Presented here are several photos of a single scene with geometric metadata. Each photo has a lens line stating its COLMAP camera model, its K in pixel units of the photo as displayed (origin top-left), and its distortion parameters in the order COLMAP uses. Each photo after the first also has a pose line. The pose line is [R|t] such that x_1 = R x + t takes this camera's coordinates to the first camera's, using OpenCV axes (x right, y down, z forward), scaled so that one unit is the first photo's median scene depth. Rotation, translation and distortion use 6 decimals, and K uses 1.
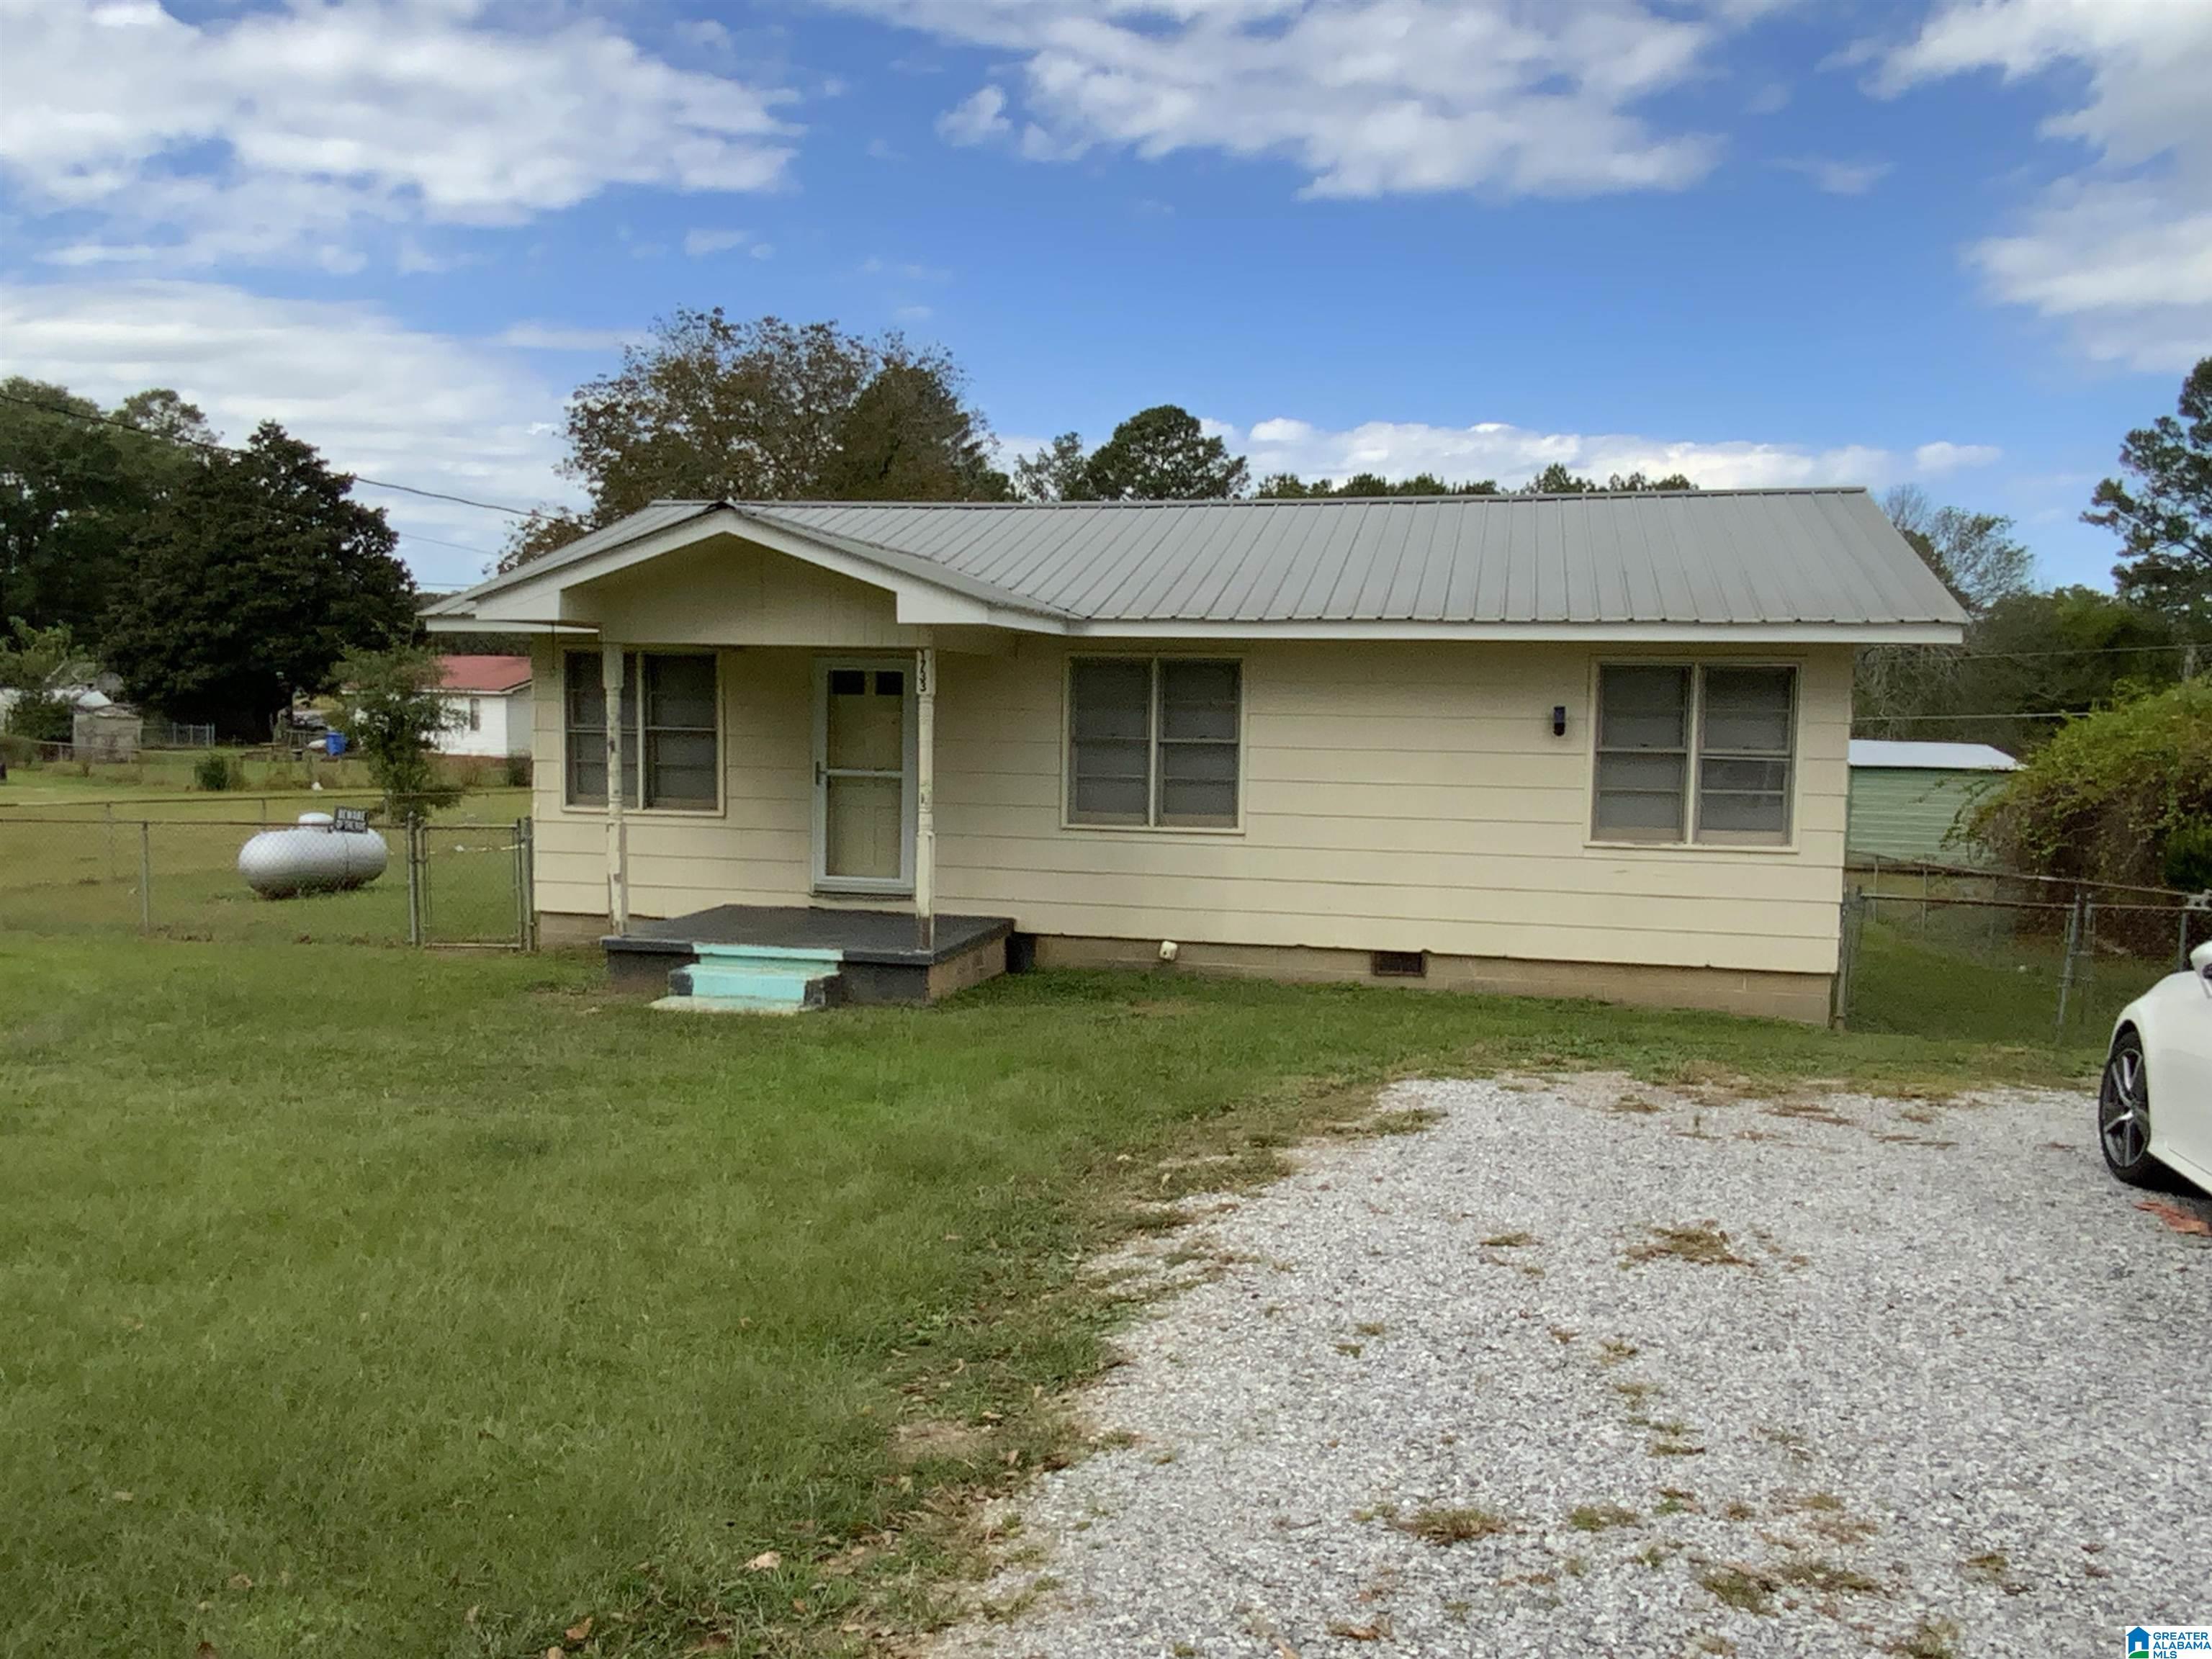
lens RADIAL K [[1750.0, 0, 1106.0], [0, 1750.0, 829.5], [0, 0, 1]] dist [0.080971, -0.124043]
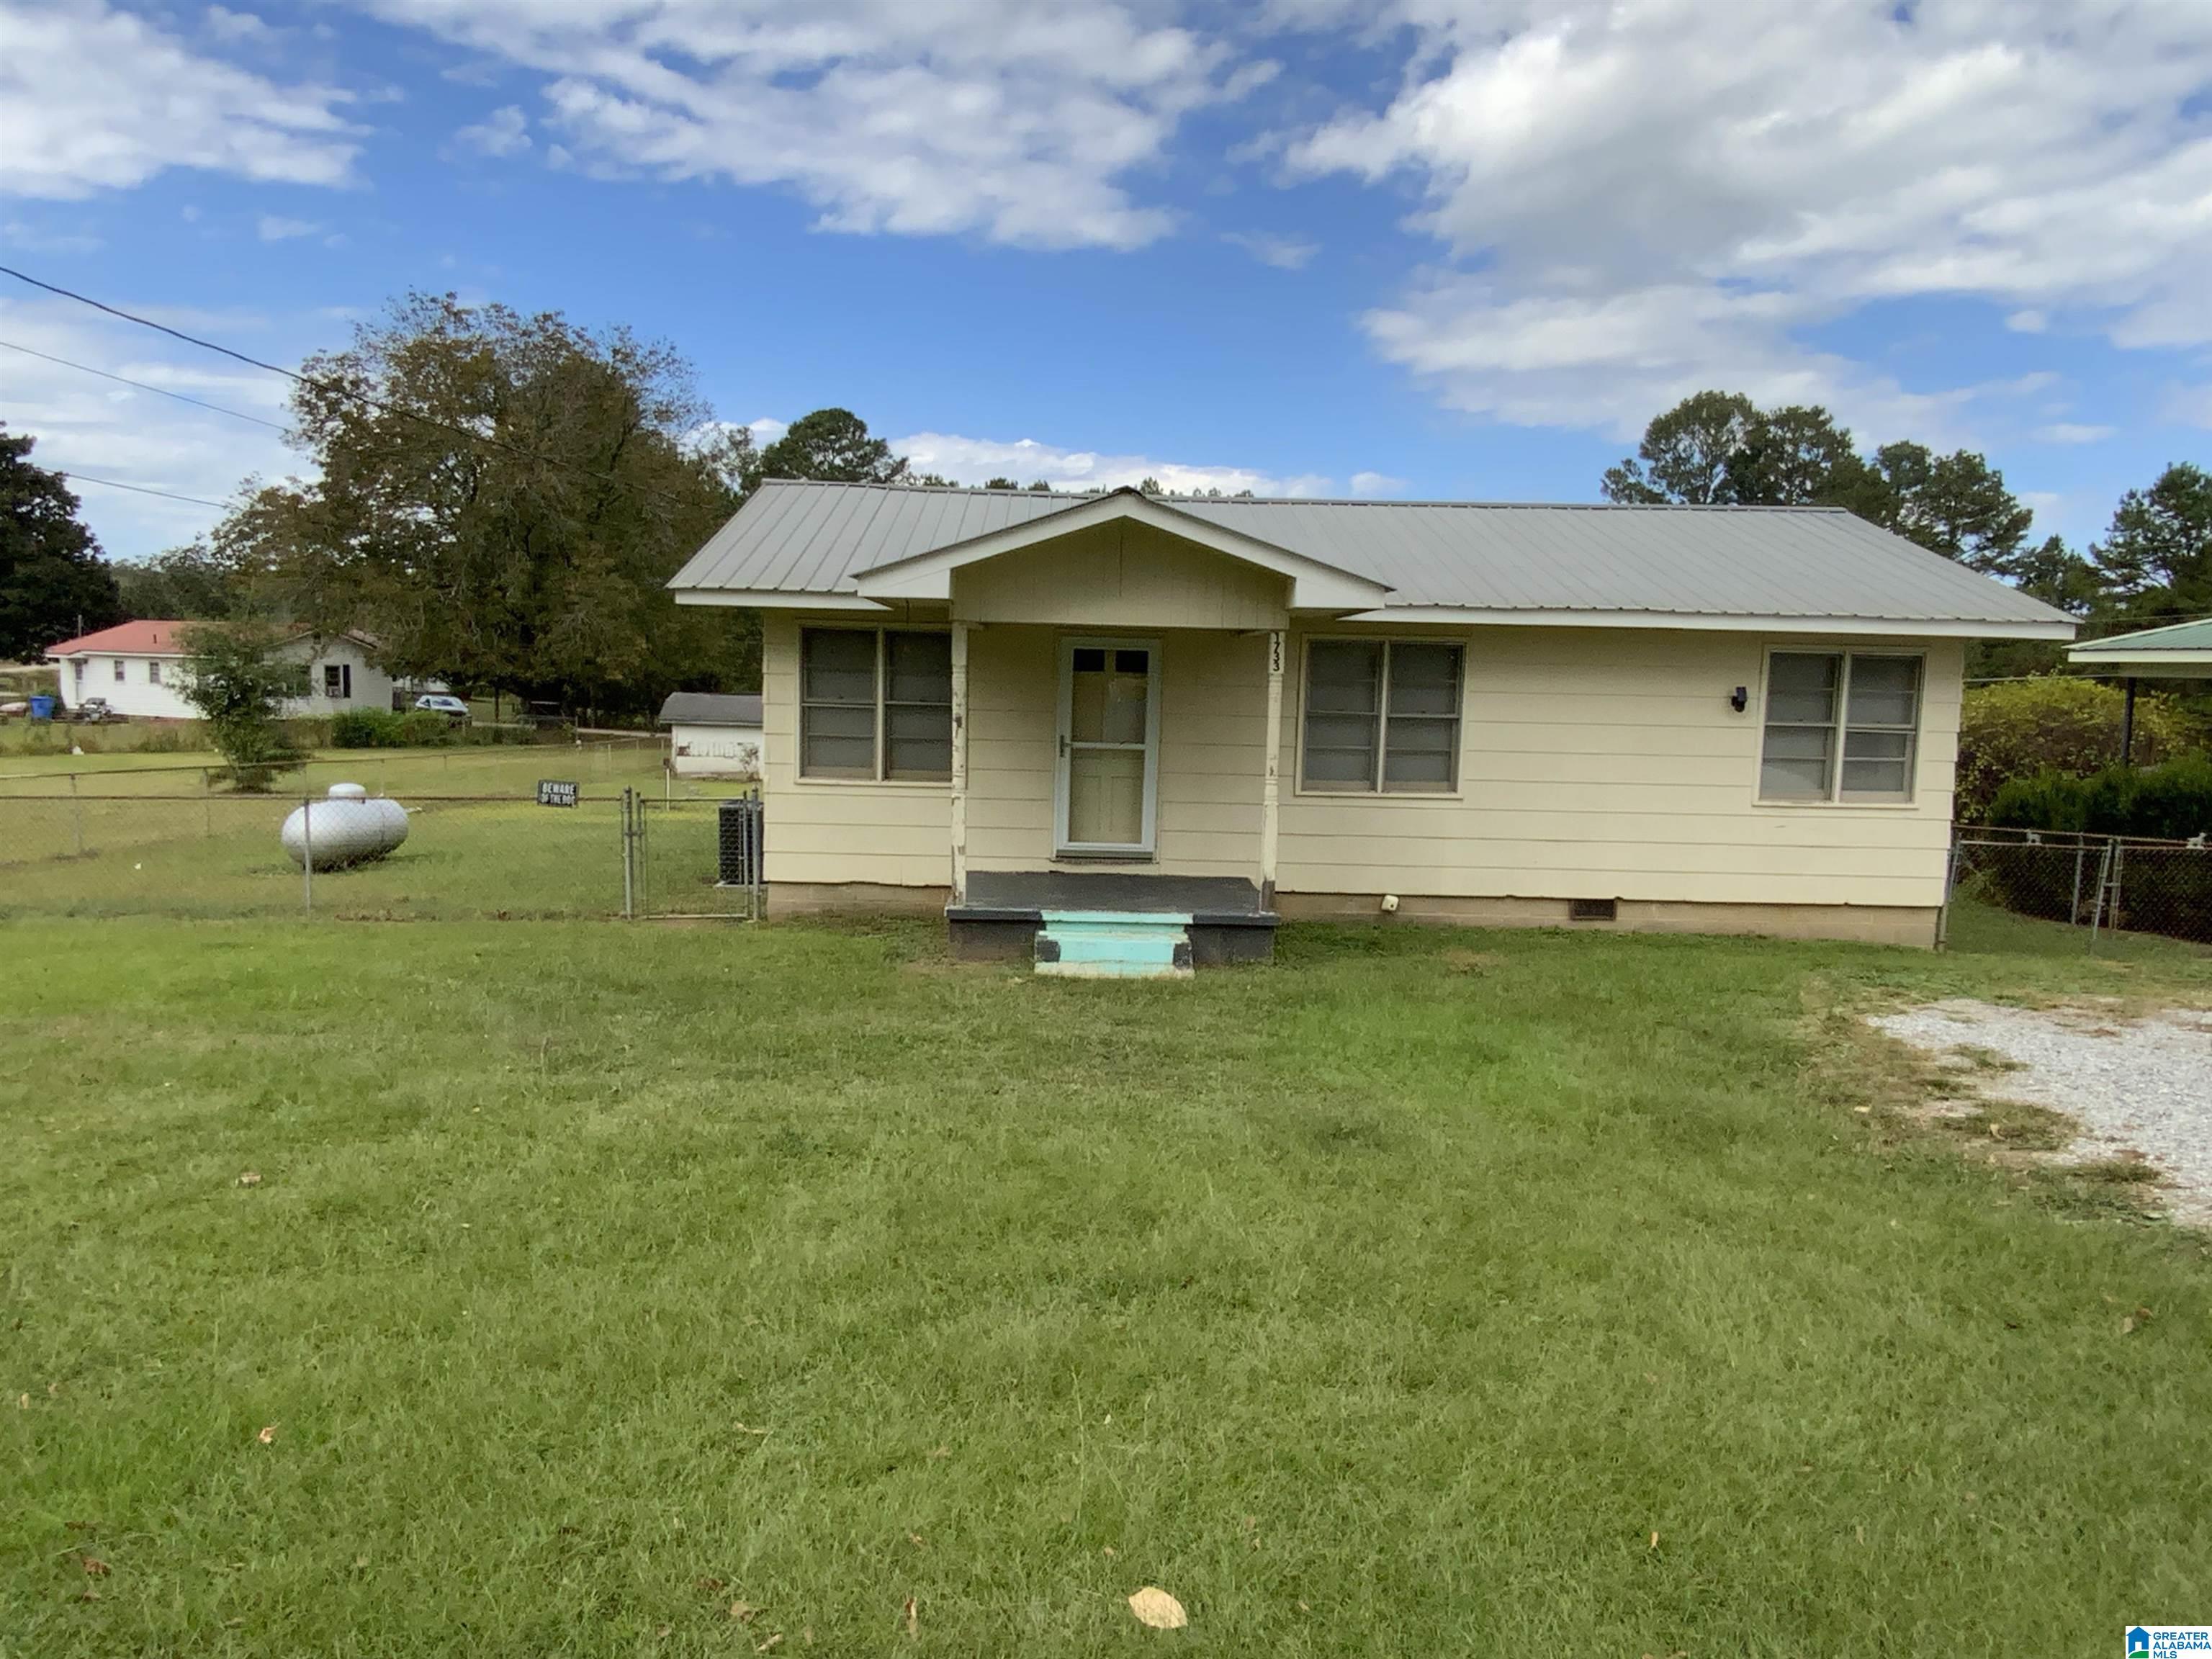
lens RADIAL K [[1489.7, 0, 1106.0], [0, 1489.7, 829.5], [0, 0, 1]] dist [0.057867, -0.078465]
pose [[0.967886, -0.018080, 0.250739, -0.367716], [0.009826, 0.999369, 0.034131, -0.011949], [-0.251198, -0.030571, 0.967453, 0.121373]]
